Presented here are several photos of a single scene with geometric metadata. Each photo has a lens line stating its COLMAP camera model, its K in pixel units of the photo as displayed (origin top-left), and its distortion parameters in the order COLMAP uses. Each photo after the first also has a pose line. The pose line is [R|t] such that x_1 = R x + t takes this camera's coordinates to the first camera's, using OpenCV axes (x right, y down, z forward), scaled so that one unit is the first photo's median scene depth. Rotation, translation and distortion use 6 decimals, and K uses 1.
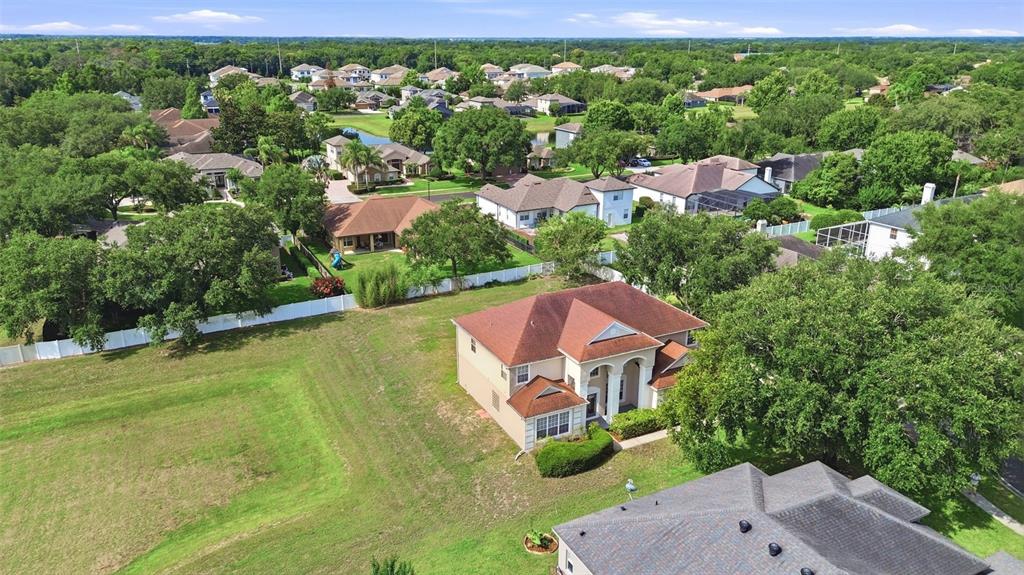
lens RADIAL K [[736.0, 0, 512.0], [0, 736.0, 287.5], [0, 0, 1]] dist [0.101794, -0.110389]
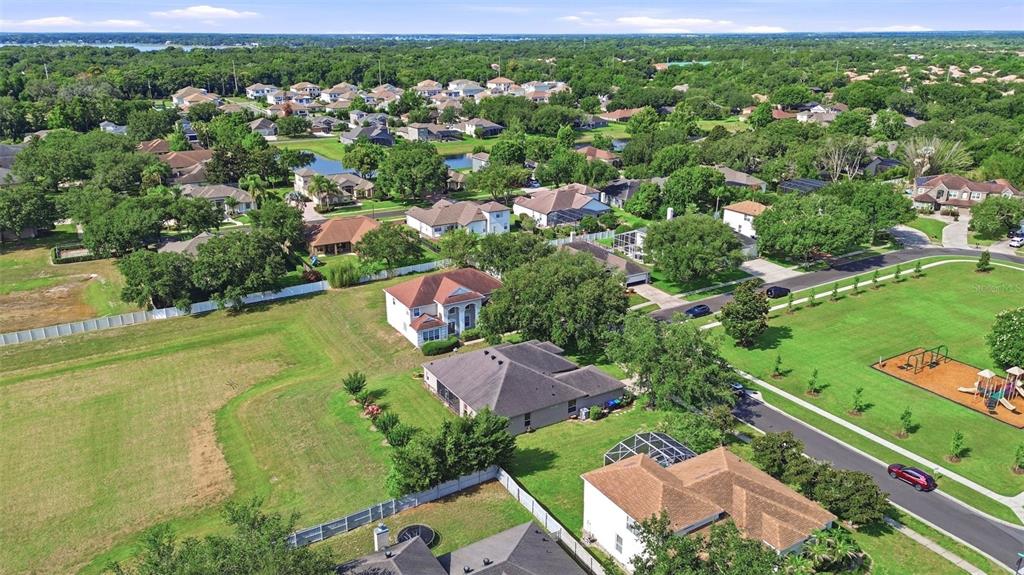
lens RADIAL K [[736.0, 0, 512.0], [0, 736.0, 287.5], [0, 0, 1]] dist [0.101794, -0.110389]
pose [[0.997726, -0.025470, 0.062405, 0.087083], [0.025275, 0.999673, 0.003904, 0.025091], [-0.062484, -0.002318, 0.998043, -0.622269]]
